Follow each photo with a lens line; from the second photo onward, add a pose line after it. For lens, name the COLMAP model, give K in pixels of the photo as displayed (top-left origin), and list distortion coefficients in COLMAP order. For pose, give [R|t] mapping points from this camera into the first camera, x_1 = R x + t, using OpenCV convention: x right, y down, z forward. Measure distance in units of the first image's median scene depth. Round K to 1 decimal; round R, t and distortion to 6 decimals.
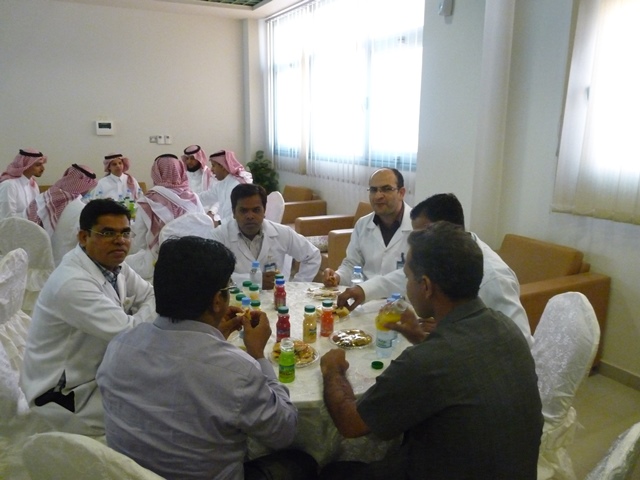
lens RADIAL K [[520.5, 0, 320.0], [0, 520.5, 240.0], [0, 0, 1]] dist [-0.117279, 0.084084]
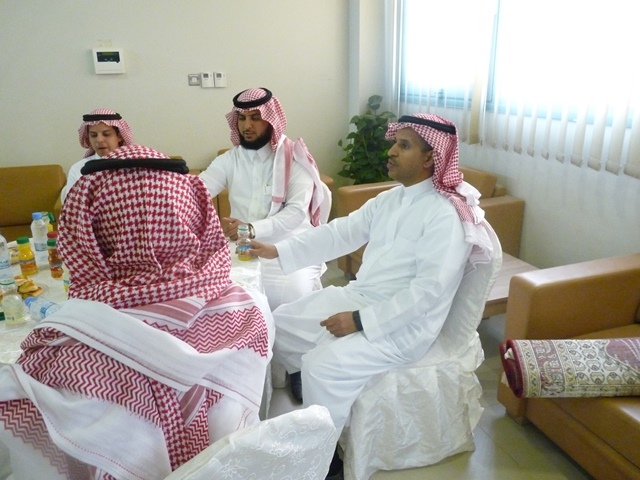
lens RADIAL K [[520.5, 0, 320.0], [0, 520.5, 240.0], [0, 0, 1]] dist [-0.117279, 0.084084]
pose [[0.989766, 0.018042, -0.141556, -0.121906], [-0.003181, 0.994518, 0.104518, -0.094756], [0.142666, -0.102998, 0.984397, 0.533494]]
